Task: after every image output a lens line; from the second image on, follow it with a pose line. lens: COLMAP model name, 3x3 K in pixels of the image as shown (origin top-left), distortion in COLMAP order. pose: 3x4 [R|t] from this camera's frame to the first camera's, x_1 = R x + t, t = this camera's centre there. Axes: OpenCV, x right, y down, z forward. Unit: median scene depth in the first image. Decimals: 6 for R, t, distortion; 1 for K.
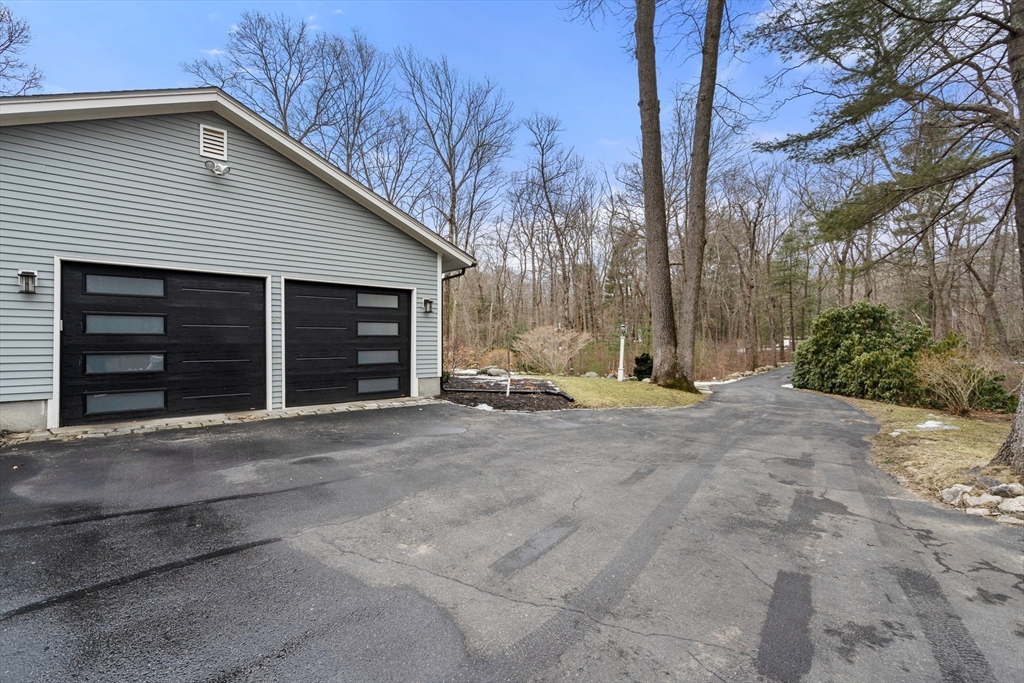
lens RADIAL K [[460.8, 0, 512.0], [0, 460.8, 341.5], [0, 0, 1]] dist [-0.001772, -0.000084]
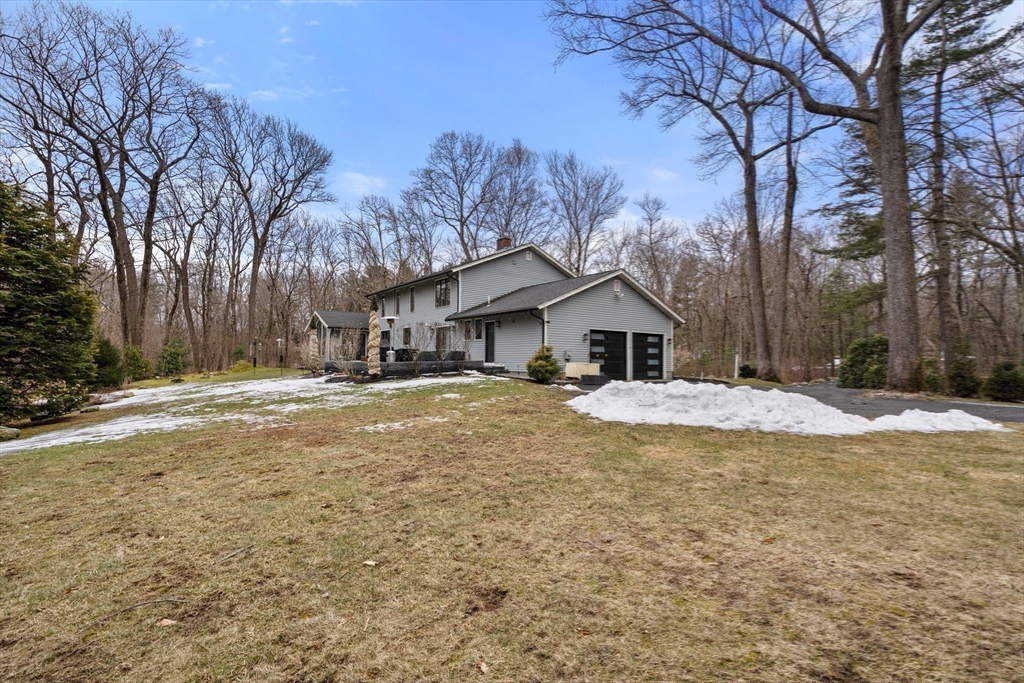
lens RADIAL K [[466.5, 0, 506.2], [0, 466.5, 349.3], [0, 0, 1]] dist [-0.001500, 0.000105]
pose [[0.996422, 0.009588, -0.083976, -0.595823], [-0.011200, 0.999762, -0.018740, 0.014323], [0.083776, 0.019613, 0.996292, -1.066018]]
